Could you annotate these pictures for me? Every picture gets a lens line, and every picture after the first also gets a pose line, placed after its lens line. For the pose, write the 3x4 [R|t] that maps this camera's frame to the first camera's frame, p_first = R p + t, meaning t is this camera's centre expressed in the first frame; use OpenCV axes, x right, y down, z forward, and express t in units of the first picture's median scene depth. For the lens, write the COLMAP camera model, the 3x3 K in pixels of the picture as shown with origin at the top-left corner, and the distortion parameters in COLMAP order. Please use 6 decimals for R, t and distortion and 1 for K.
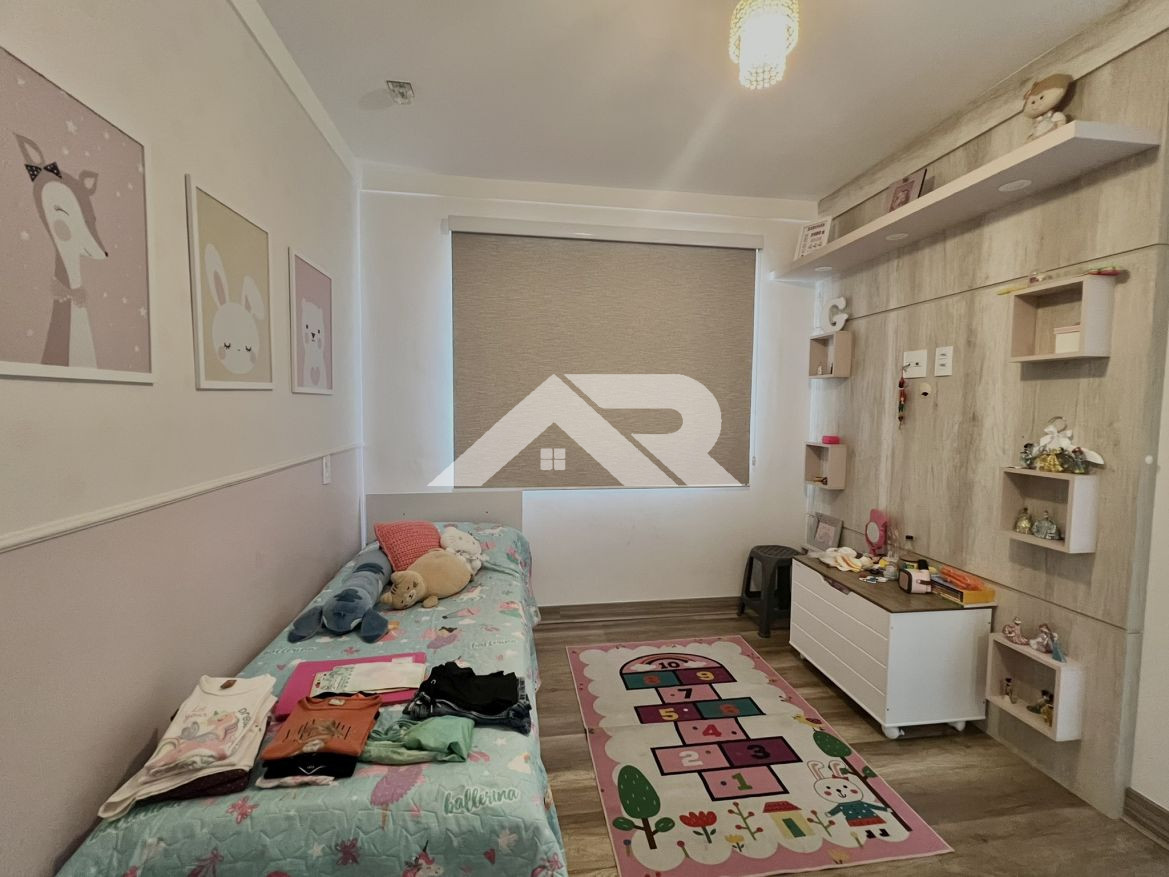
lens RADIAL K [[508.3, 0, 584.5], [0, 508.3, 438.5], [0, 0, 1]] dist [0.000762, 0.000214]
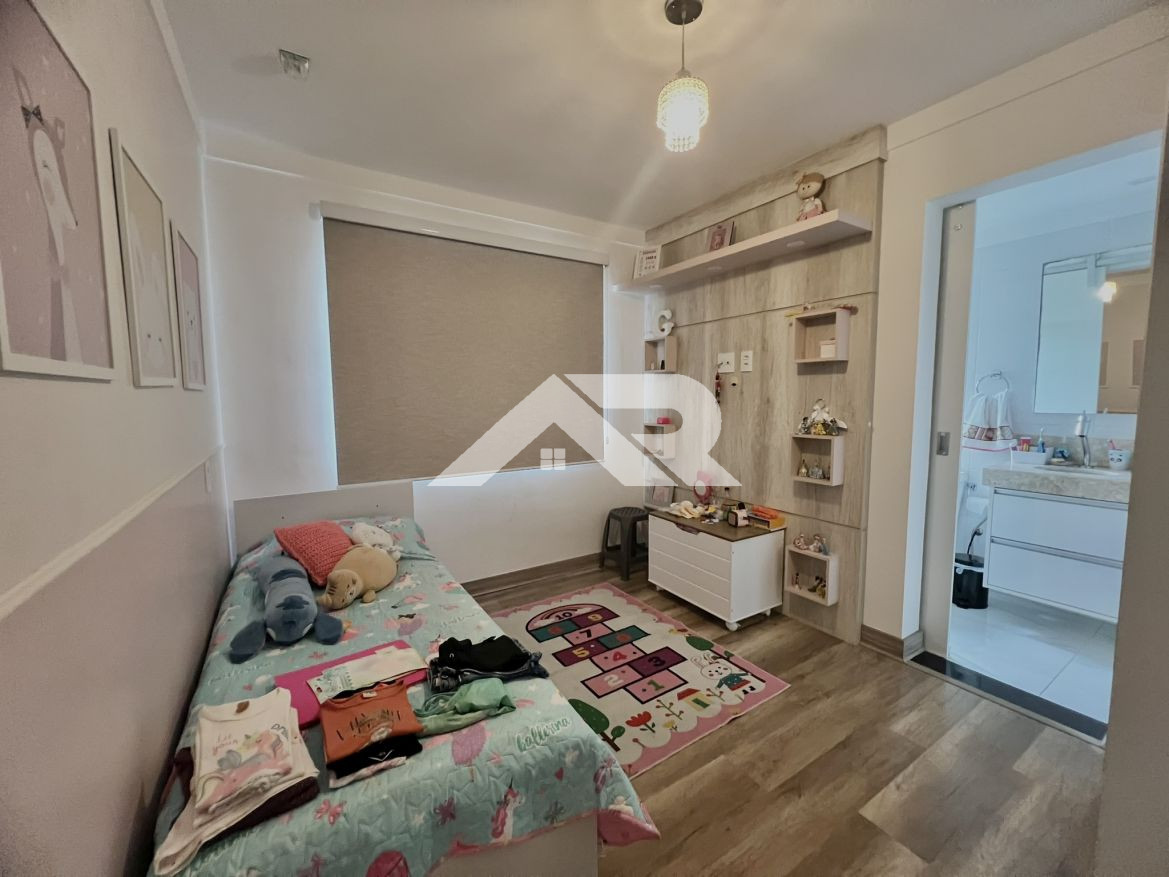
lens RADIAL K [[468.0, 0, 584.5], [0, 468.0, 438.5], [0, 0, 1]] dist [0.002060, -0.000047]
pose [[0.915490, -0.053556, 0.398761, -0.277316], [0.042725, 0.998438, 0.036005, -0.004931], [-0.400066, -0.015925, 0.916348, -0.013411]]
